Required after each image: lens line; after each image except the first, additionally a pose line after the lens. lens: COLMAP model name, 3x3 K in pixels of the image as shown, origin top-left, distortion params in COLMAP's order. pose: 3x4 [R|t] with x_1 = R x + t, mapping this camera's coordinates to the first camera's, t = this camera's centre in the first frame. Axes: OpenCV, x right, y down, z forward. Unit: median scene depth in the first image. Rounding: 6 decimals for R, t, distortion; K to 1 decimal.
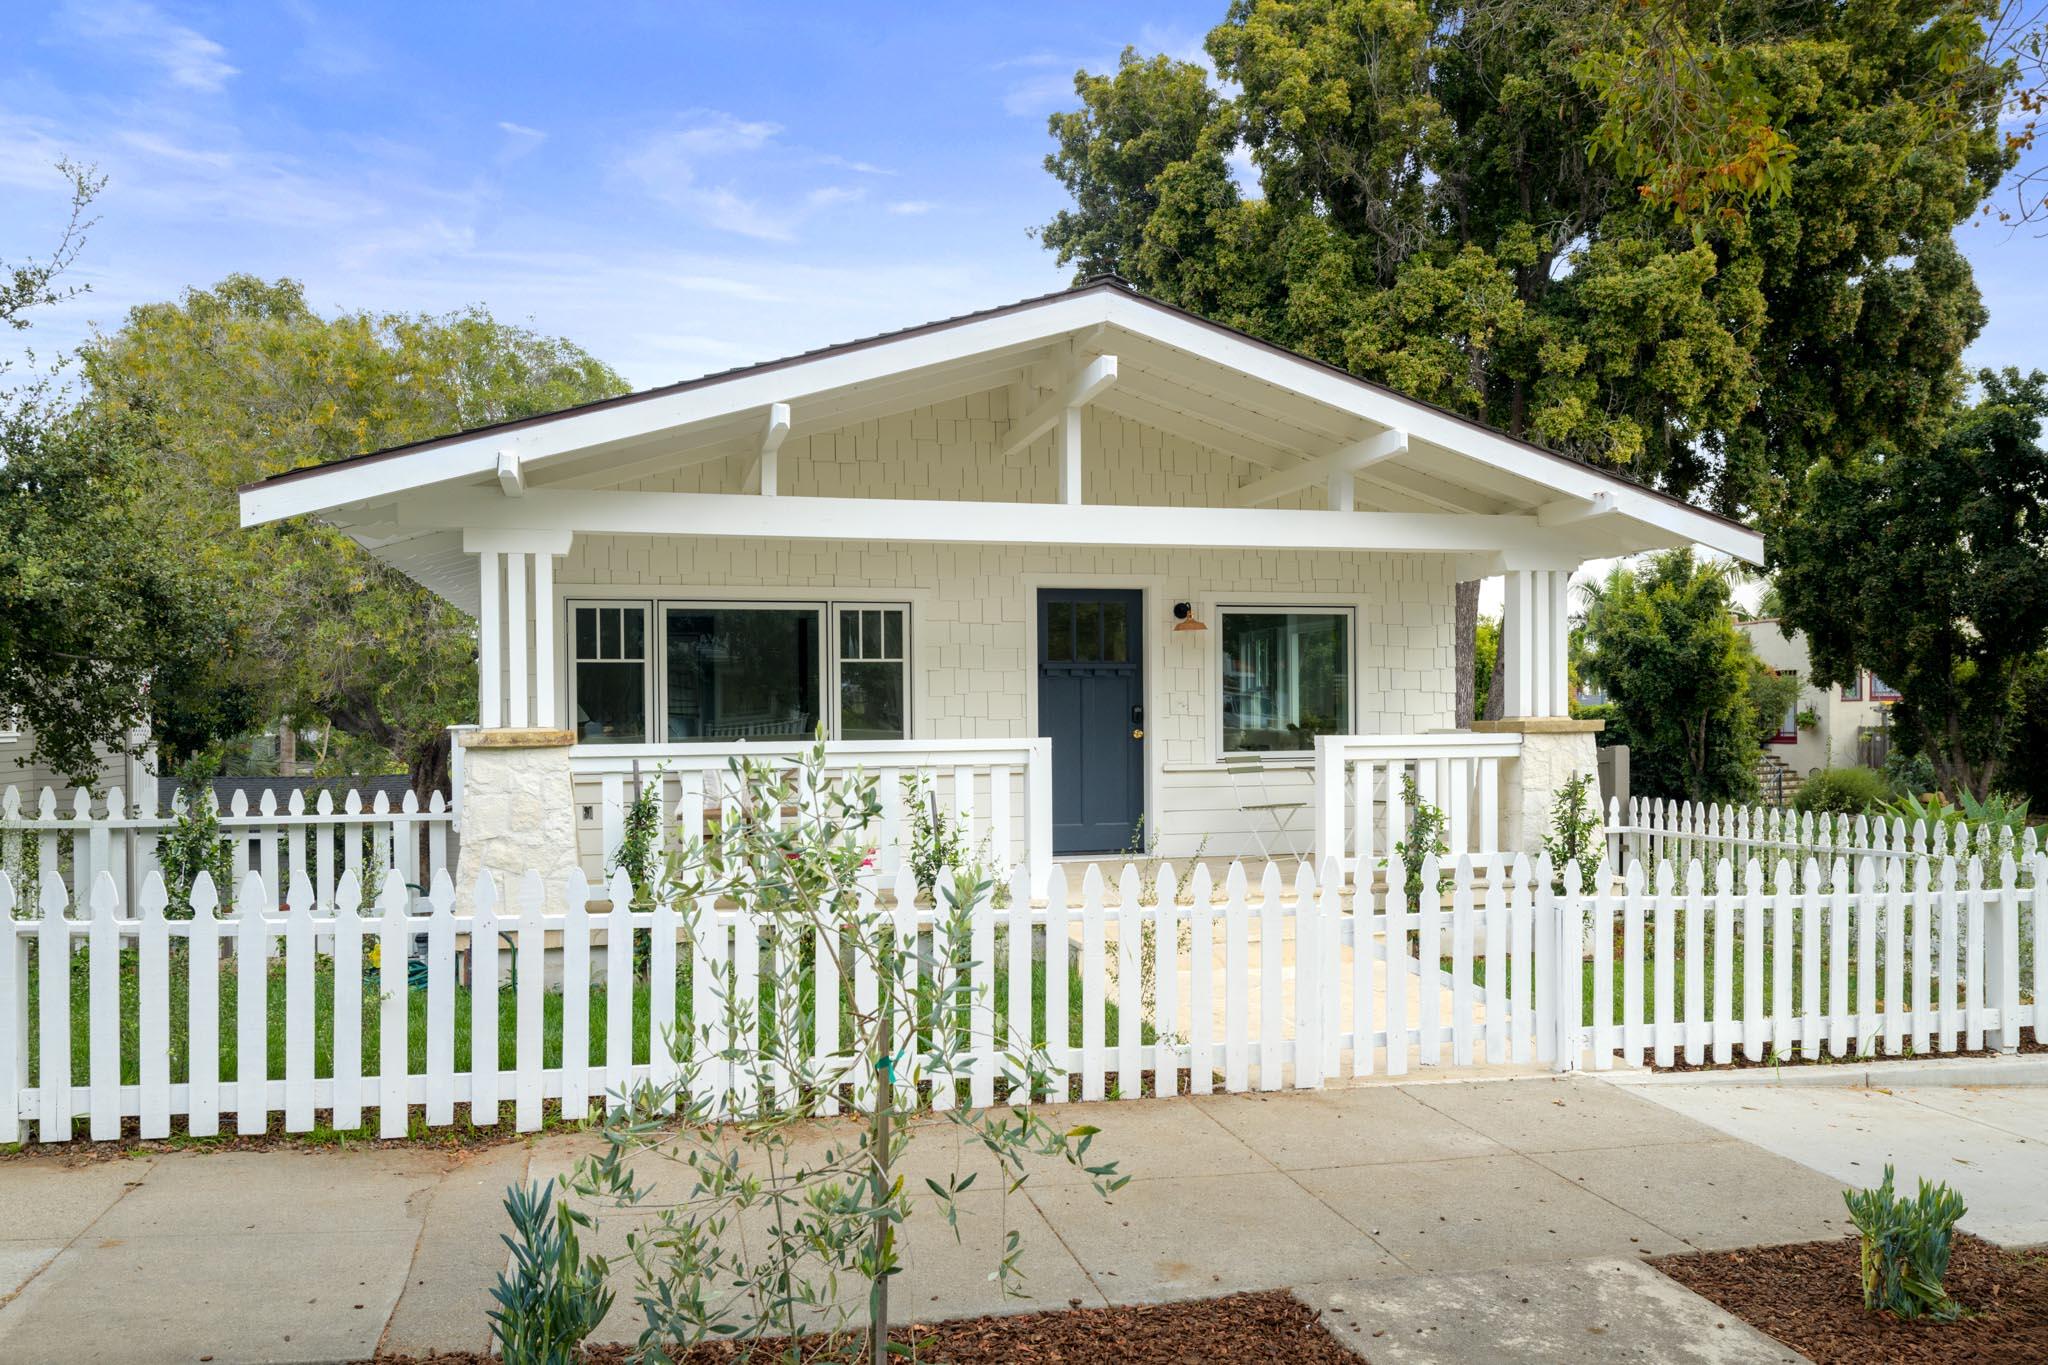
lens RADIAL K [[1435.8, 0, 1020.2], [0, 1435.8, 807.5], [0, 0, 1]] dist [-0.008494, -0.000702]
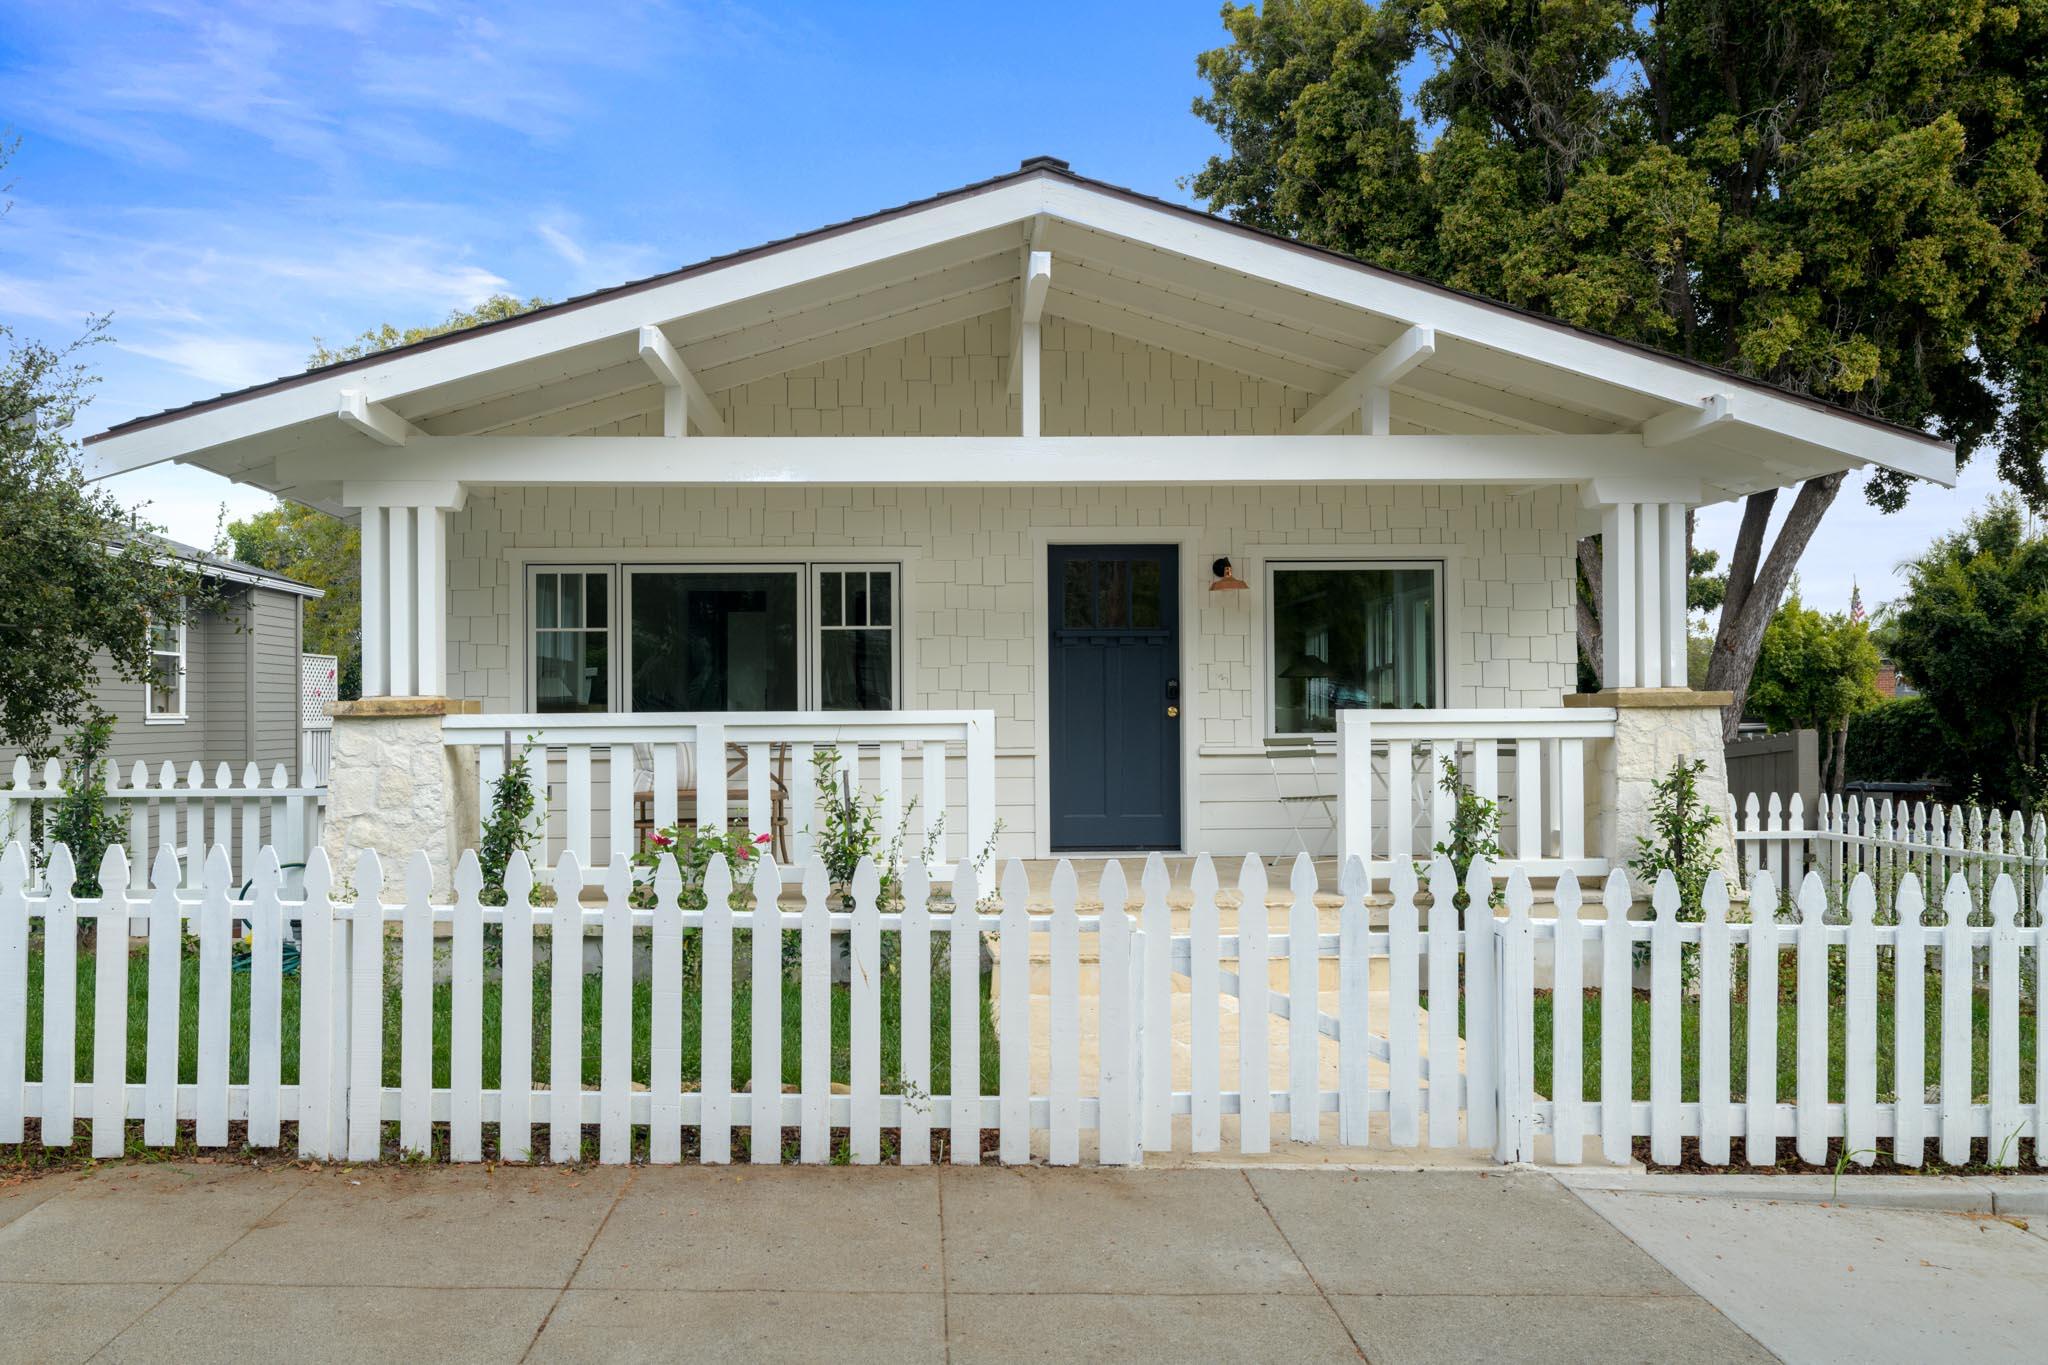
lens RADIAL K [[1426.6, 0, 993.0], [0, 1426.6, 770.7], [0, 0, 1]] dist [-0.010001, -0.005413]
pose [[0.976274, 0.010227, -0.216299, 0.155804], [-0.015426, 0.999631, -0.022360, 0.004703], [0.215991, 0.025166, 0.976071, 0.136933]]
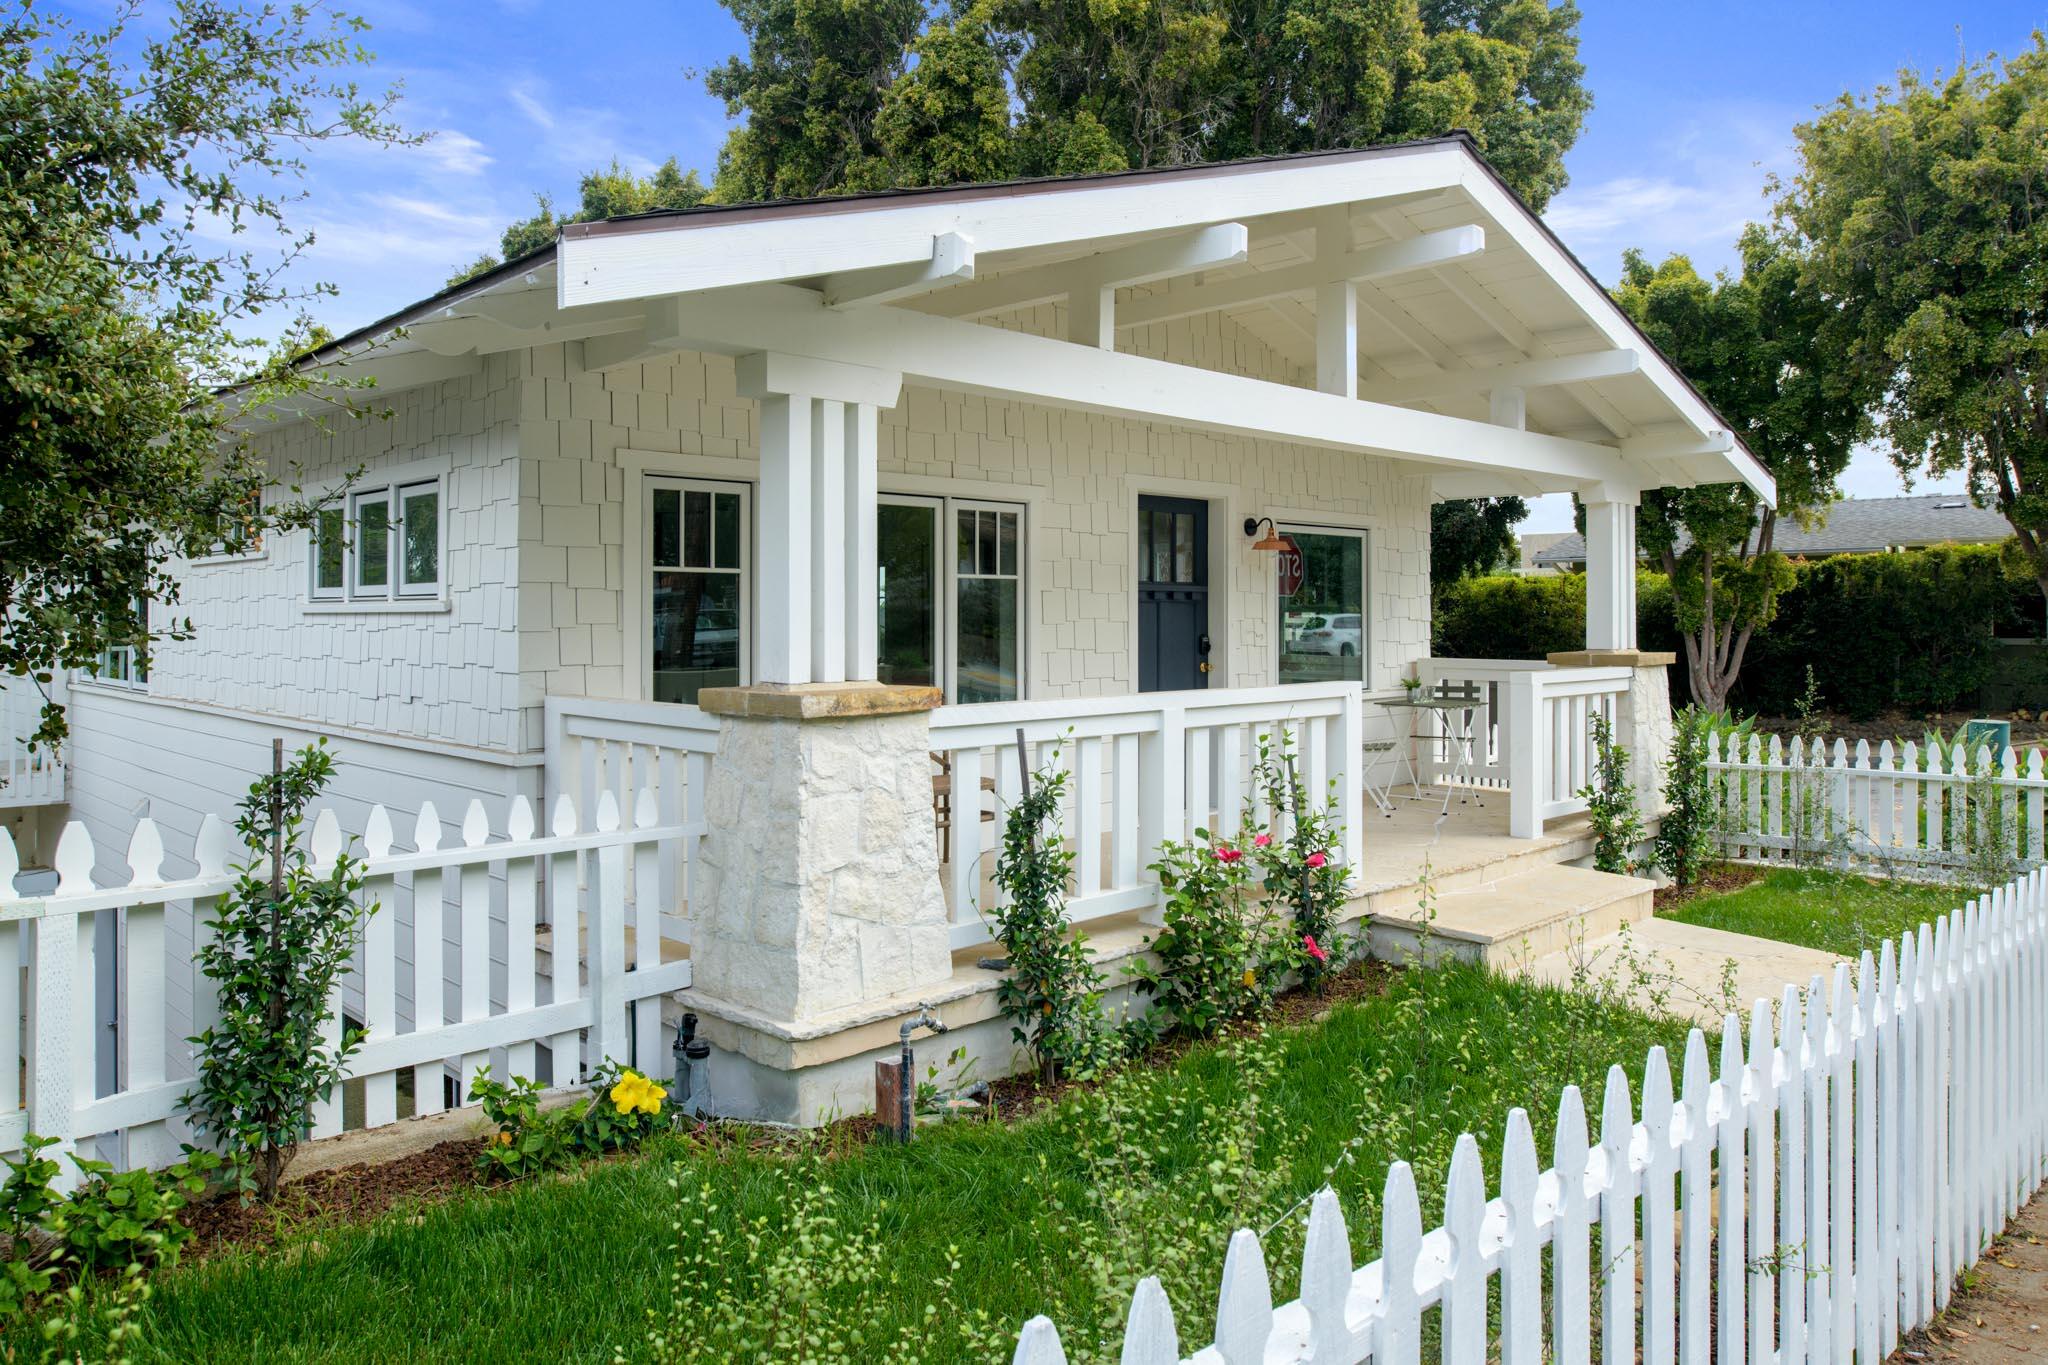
lens RADIAL K [[1425.1, 0, 1029.1], [0, 1425.1, 642.7], [0, 0, 1]] dist [-0.006612, -0.002066]
pose [[0.866869, -0.000607, 0.498536, -0.412843], [0.025823, 0.998711, -0.043687, -0.030893], [-0.497867, 0.050745, 0.865767, 0.304436]]
